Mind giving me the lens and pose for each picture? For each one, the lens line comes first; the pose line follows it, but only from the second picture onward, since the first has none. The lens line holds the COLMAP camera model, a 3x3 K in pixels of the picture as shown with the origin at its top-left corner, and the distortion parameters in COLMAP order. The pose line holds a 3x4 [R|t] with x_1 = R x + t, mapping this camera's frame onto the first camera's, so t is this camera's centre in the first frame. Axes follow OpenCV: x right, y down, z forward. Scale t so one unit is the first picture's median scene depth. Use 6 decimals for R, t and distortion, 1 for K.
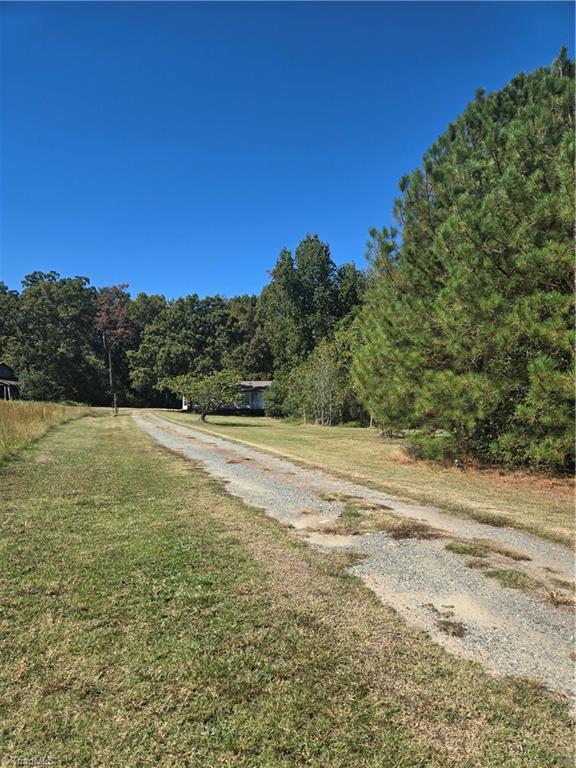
lens RADIAL K [[516.1, 0, 287.6], [0, 516.1, 389.6], [0, 0, 1]] dist [0.043966, -0.026759]
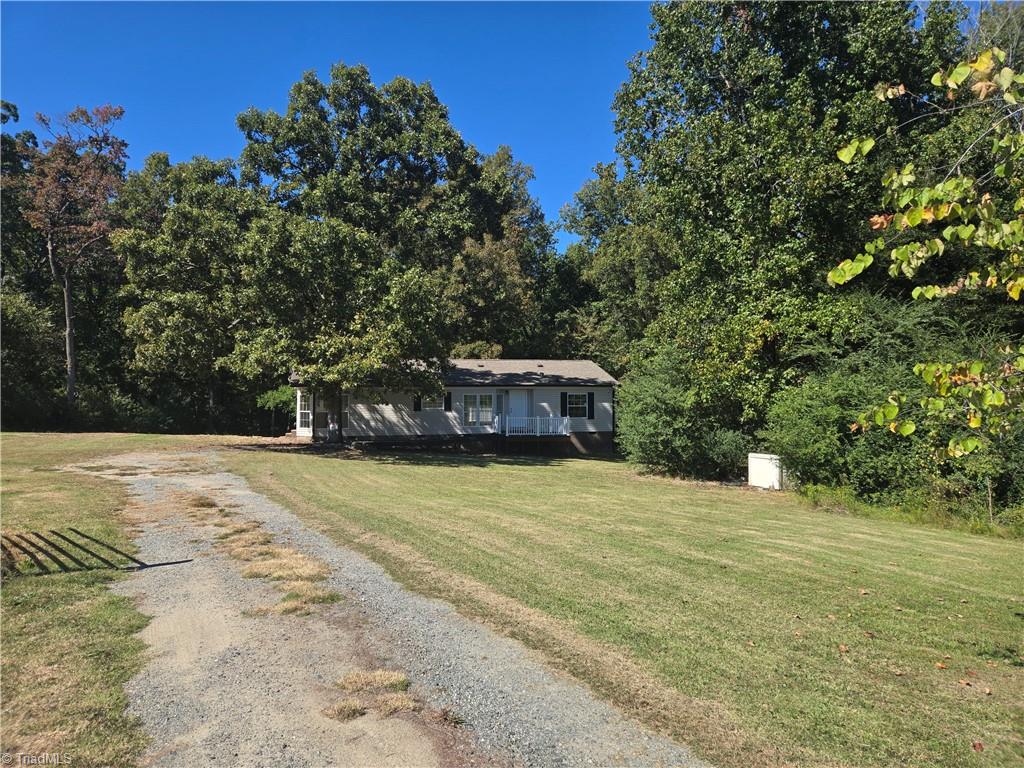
lens RADIAL K [[688.2, 0, 510.0], [0, 688.2, 378.7], [0, 0, 1]] dist [0.043966, -0.026759]
pose [[0.977075, 0.010119, 0.212654, -0.180233], [-0.004964, 0.999681, -0.024757, 0.010953], [-0.212837, 0.023134, 0.976814, 0.587805]]
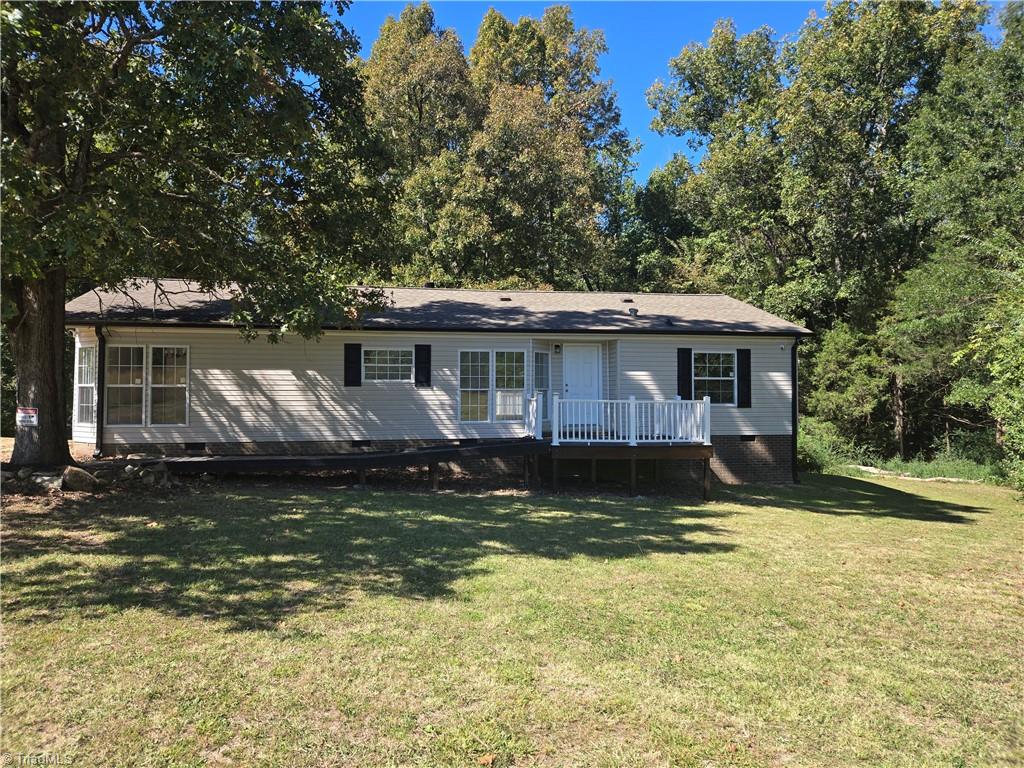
lens RADIAL K [[688.2, 0, 515.3], [0, 688.2, 381.9], [0, 0, 1]] dist [0.043966, -0.026759]
pose [[0.991258, 0.009286, 0.131613, -0.114668], [-0.006299, 0.999714, -0.023092, 0.025988], [-0.131789, 0.022061, 0.991032, 0.875995]]
